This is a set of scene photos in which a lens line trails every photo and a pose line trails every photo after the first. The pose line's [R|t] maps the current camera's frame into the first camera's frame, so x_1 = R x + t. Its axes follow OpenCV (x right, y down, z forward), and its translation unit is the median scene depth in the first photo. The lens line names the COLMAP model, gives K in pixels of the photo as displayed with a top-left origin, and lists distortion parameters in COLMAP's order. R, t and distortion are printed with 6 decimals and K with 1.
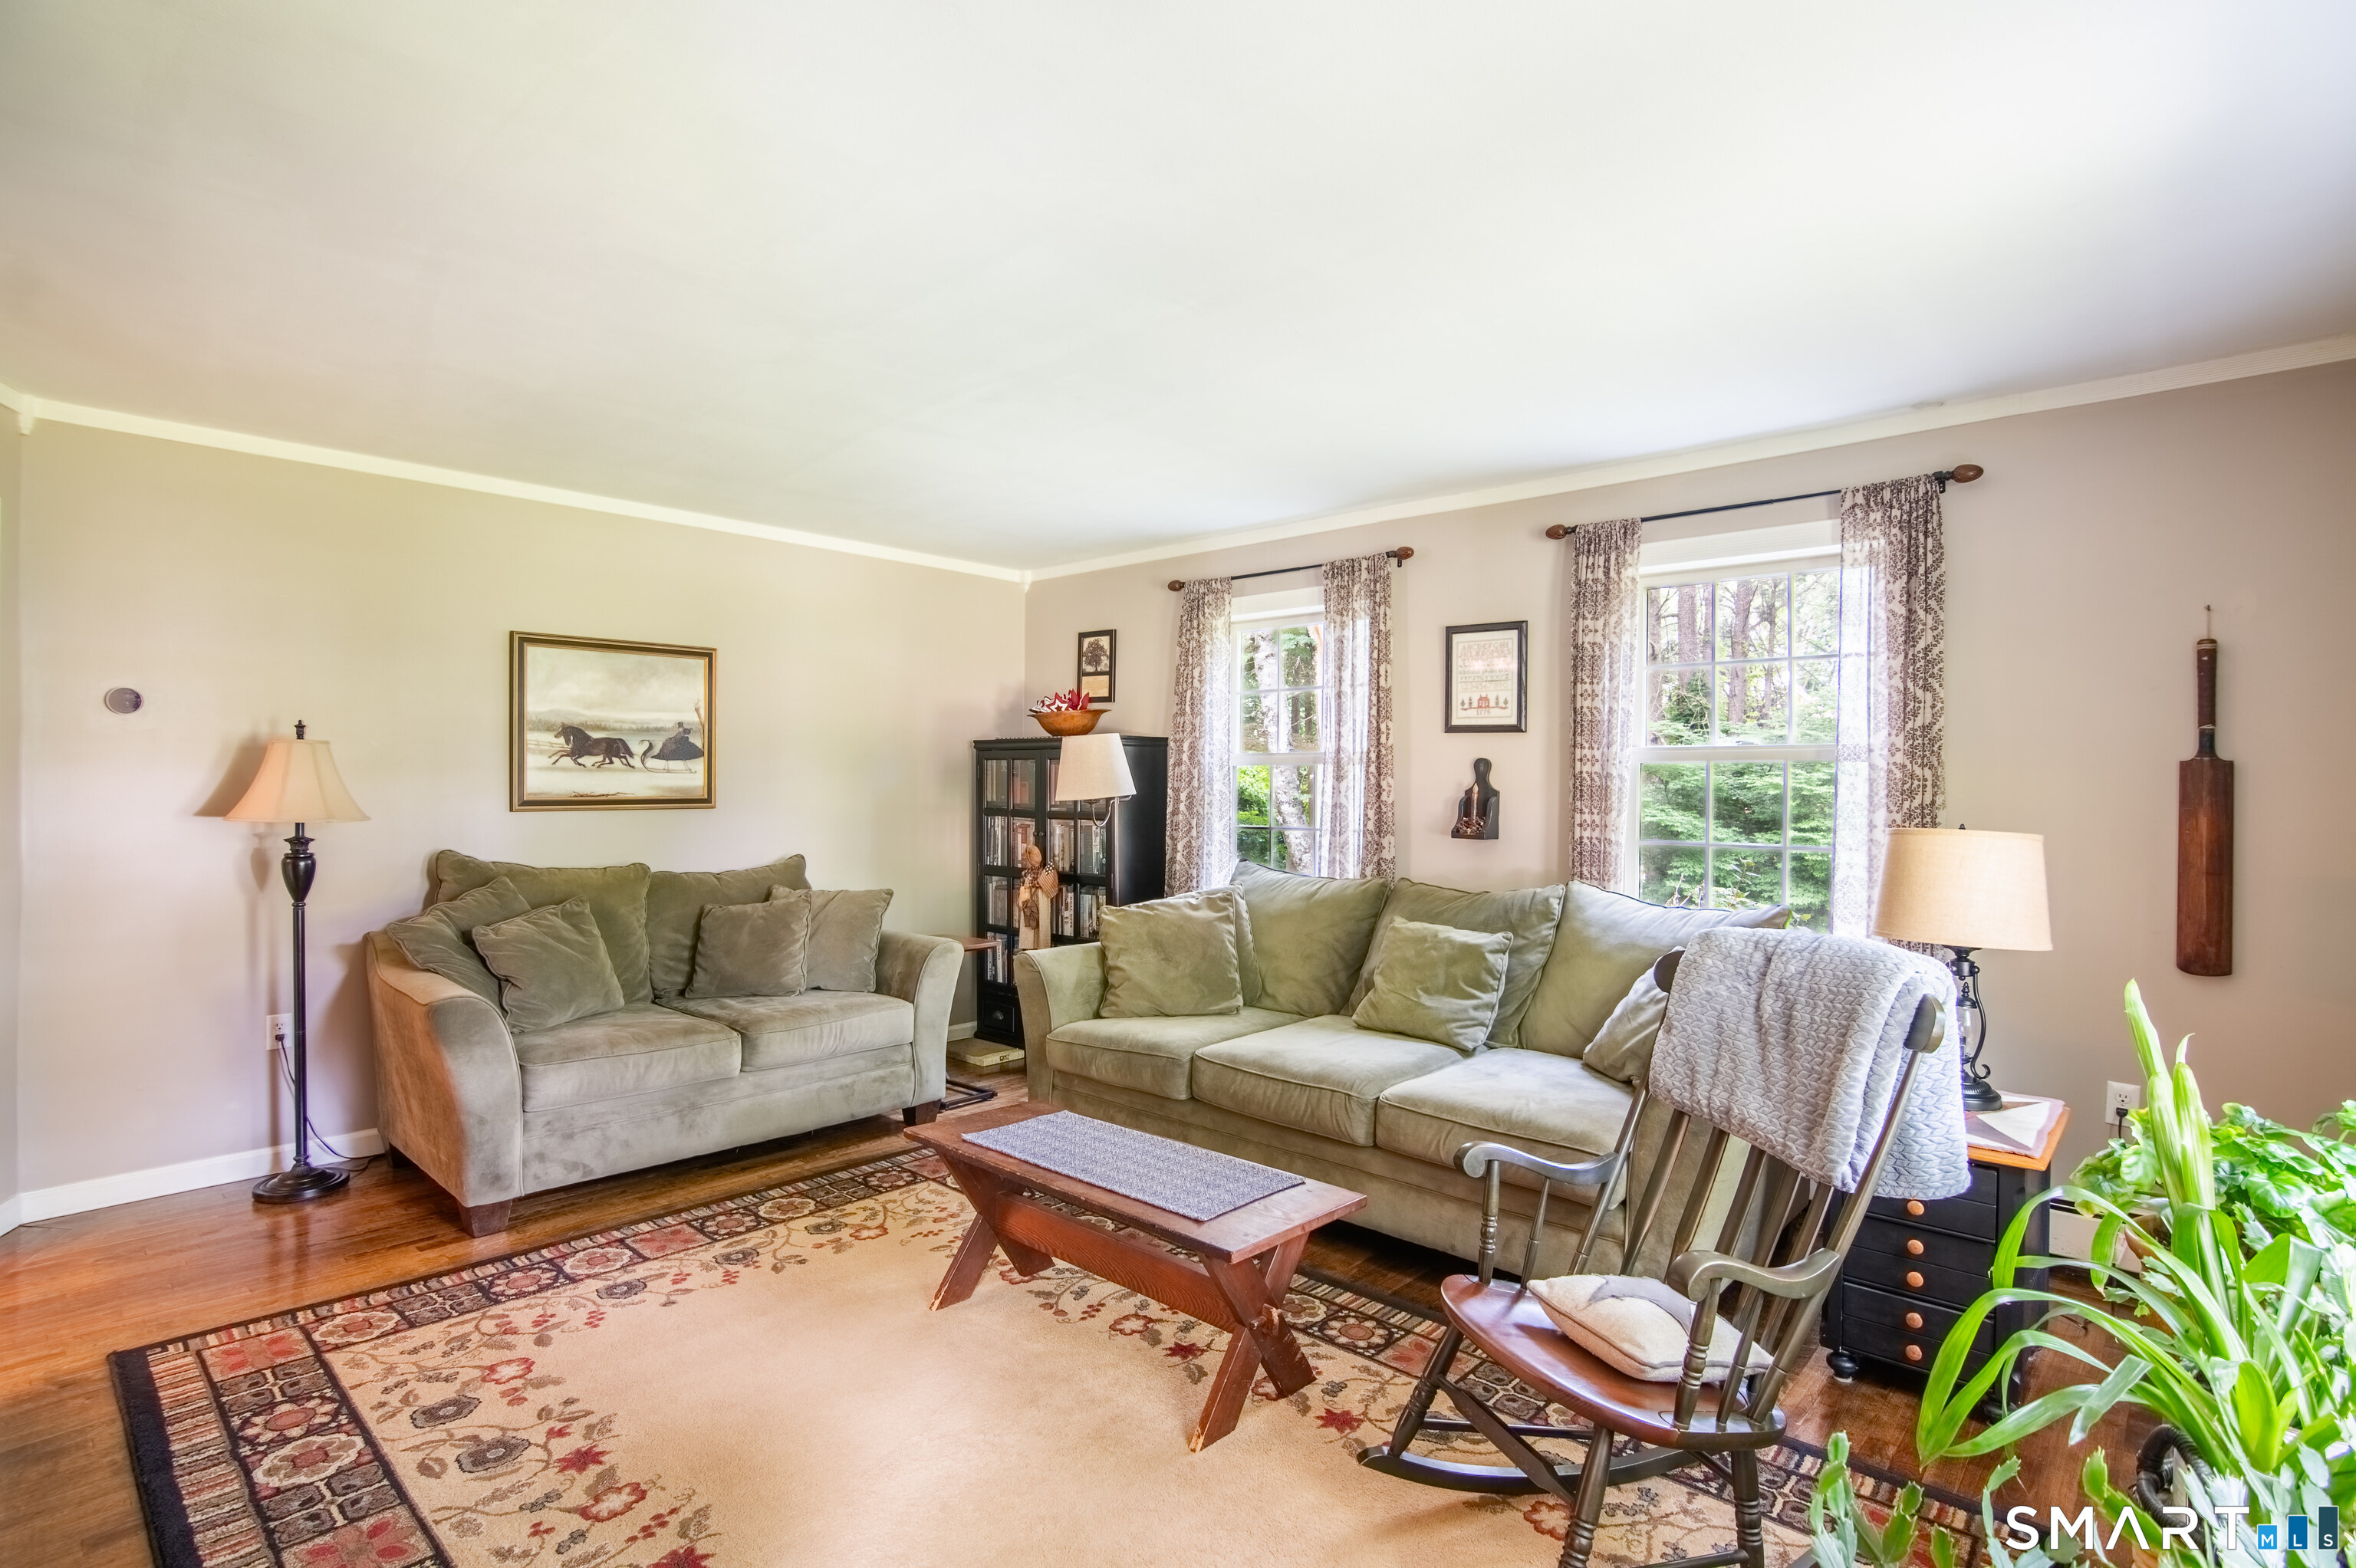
lens RADIAL K [[1165.9, 0, 1170.7], [0, 1165.9, 791.3], [0, 0, 1]] dist [-0.026413, 0.005879]
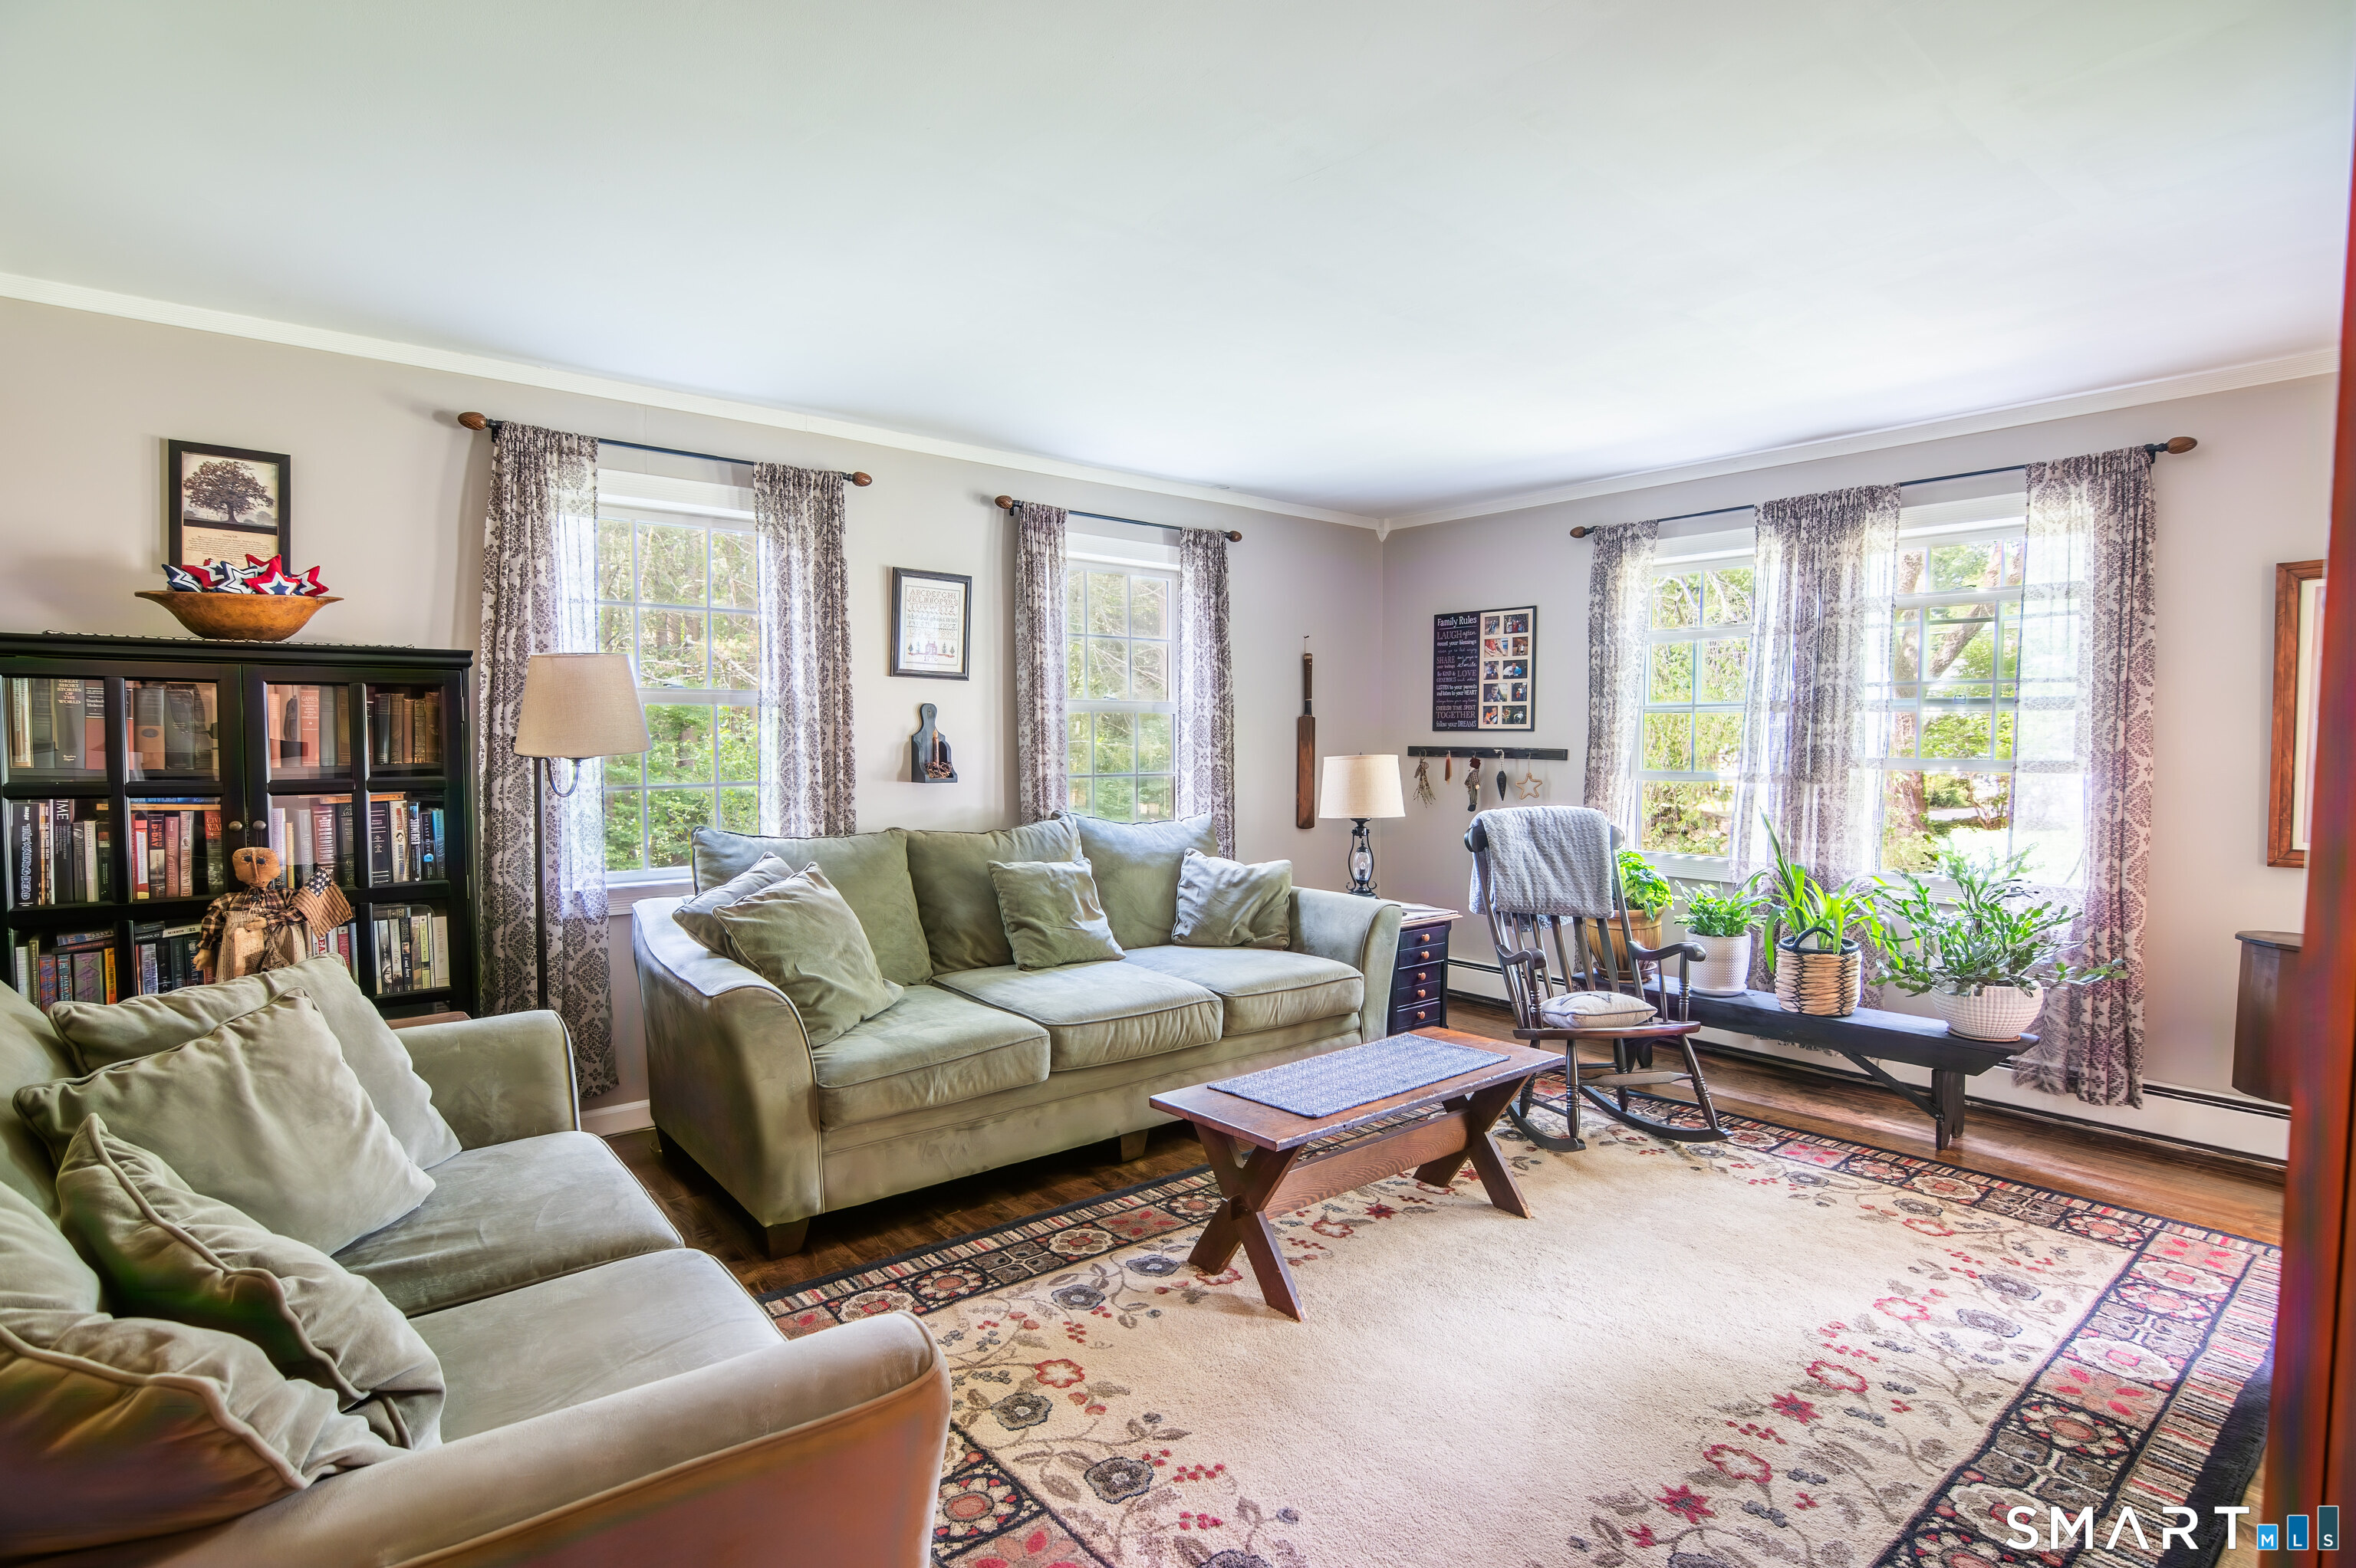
lens RADIAL K [[1165.9, 0, 1170.7], [0, 1165.9, 791.3], [0, 0, 1]] dist [-0.026413, 0.005879]
pose [[0.130074, -0.058102, 0.989800, -0.747175], [0.001095, 0.998289, 0.058457, -0.011442], [-0.991504, -0.006520, 0.129915, 0.677893]]
